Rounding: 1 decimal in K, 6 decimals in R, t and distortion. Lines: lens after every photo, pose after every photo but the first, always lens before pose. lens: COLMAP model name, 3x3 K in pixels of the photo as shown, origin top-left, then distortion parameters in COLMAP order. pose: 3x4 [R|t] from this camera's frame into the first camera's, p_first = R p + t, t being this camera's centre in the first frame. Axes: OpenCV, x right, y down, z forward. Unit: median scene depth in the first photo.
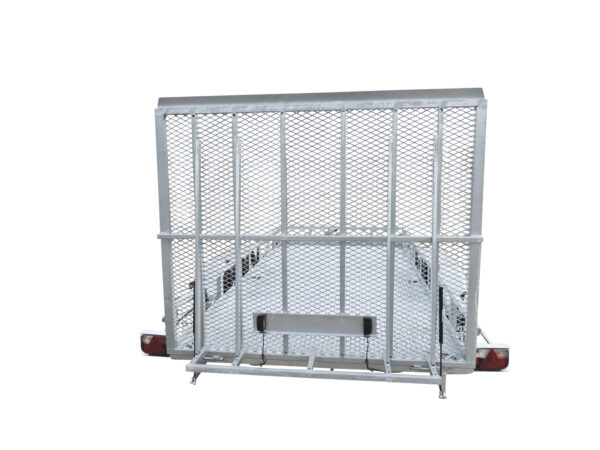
lens RADIAL K [[341.4, 0, 300.0], [0, 341.4, 225.0], [0, 0, 1]] dist [0.003112, 0.000326]
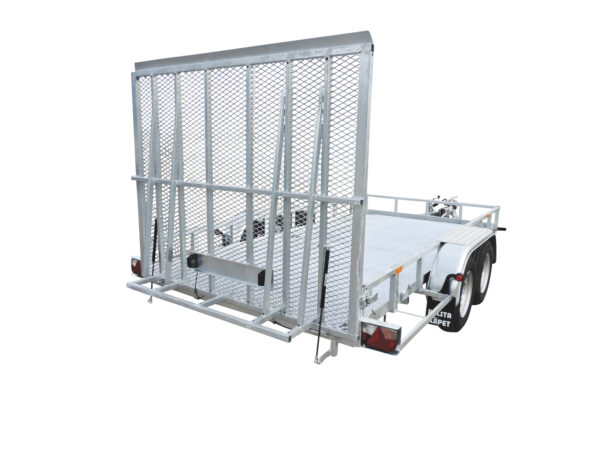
lens RADIAL K [[430.1, 0, 300.0], [0, 430.1, 225.0], [0, 0, 1]] dist [-0.000202, -0.000668]
pose [[0.875712, 0.114230, -0.469127, 0.848982], [-0.079687, 0.992480, 0.092914, 0.008537], [0.476213, -0.043982, 0.878230, -0.078174]]
